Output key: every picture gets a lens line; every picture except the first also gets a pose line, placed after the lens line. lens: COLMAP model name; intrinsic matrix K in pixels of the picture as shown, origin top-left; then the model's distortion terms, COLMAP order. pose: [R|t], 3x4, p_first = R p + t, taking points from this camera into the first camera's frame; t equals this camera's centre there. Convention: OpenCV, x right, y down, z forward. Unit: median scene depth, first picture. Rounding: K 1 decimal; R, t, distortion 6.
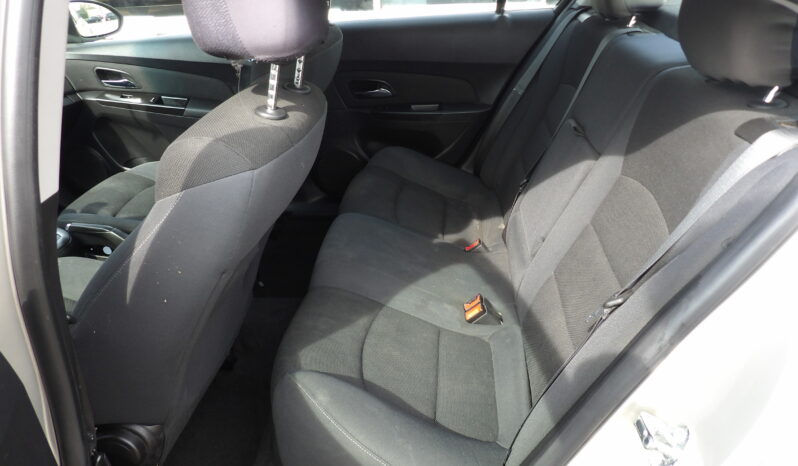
lens RADIAL K [[570.1, 0, 385.4], [0, 570.1, 233.6], [0, 0, 1]] dist [-0.052651, 0.076351]
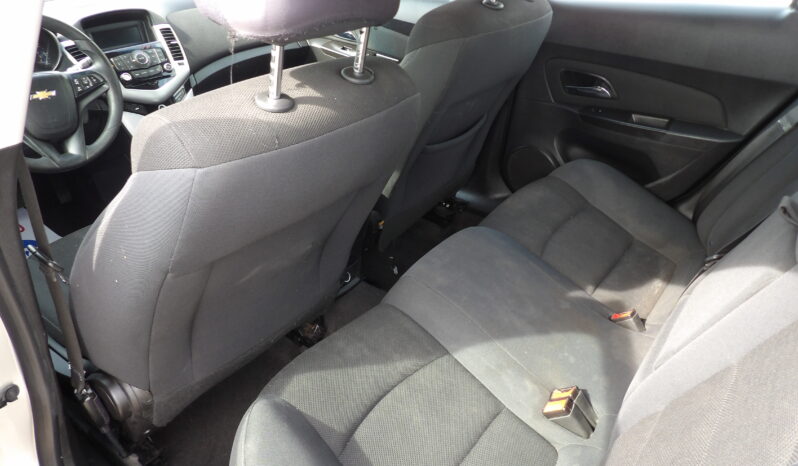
lens RADIAL K [[570.1, 0, 385.4], [0, 570.1, 233.6], [0, 0, 1]] dist [-0.052651, 0.076351]
pose [[0.850210, 0.288444, -0.440390, 0.156248], [-0.261860, 0.957422, 0.121544, -0.077372], [0.456698, 0.011983, 0.889541, 0.157097]]
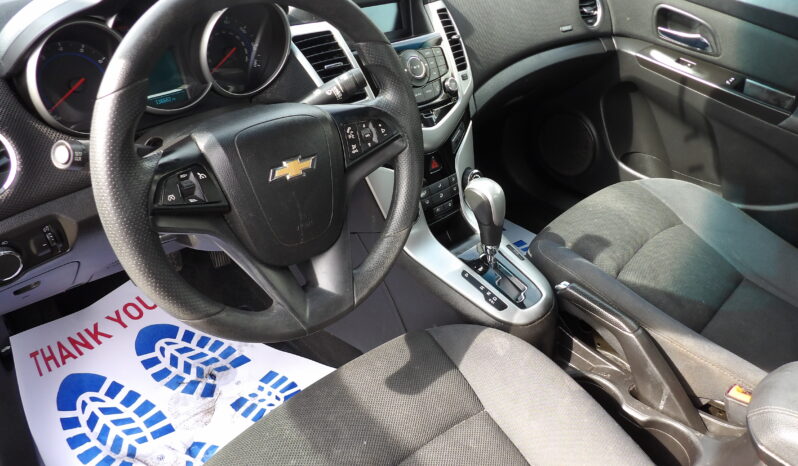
lens RADIAL K [[570.1, 0, 385.4], [0, 570.1, 233.6], [0, 0, 1]] dist [-0.052651, 0.076351]
pose [[0.763426, 0.421312, -0.489568, -0.368740], [-0.364650, 0.906758, 0.211707, -0.097126], [0.533115, 0.016898, 0.845874, 0.355396]]
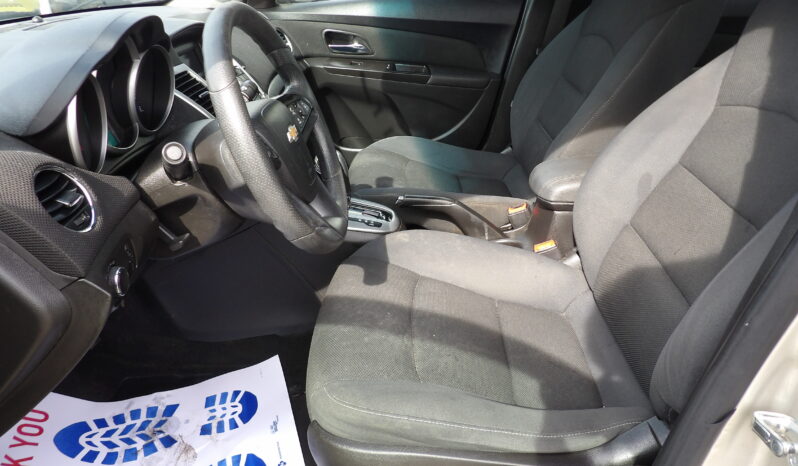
lens RADIAL K [[570.1, 0, 385.4], [0, 570.1, 233.6], [0, 0, 1]] dist [-0.052651, 0.076351]
pose [[0.997792, -0.028266, 0.060106, -0.529103], [0.029548, 0.999352, -0.020541, 0.043004], [-0.059487, 0.022272, 0.997981, 0.146476]]
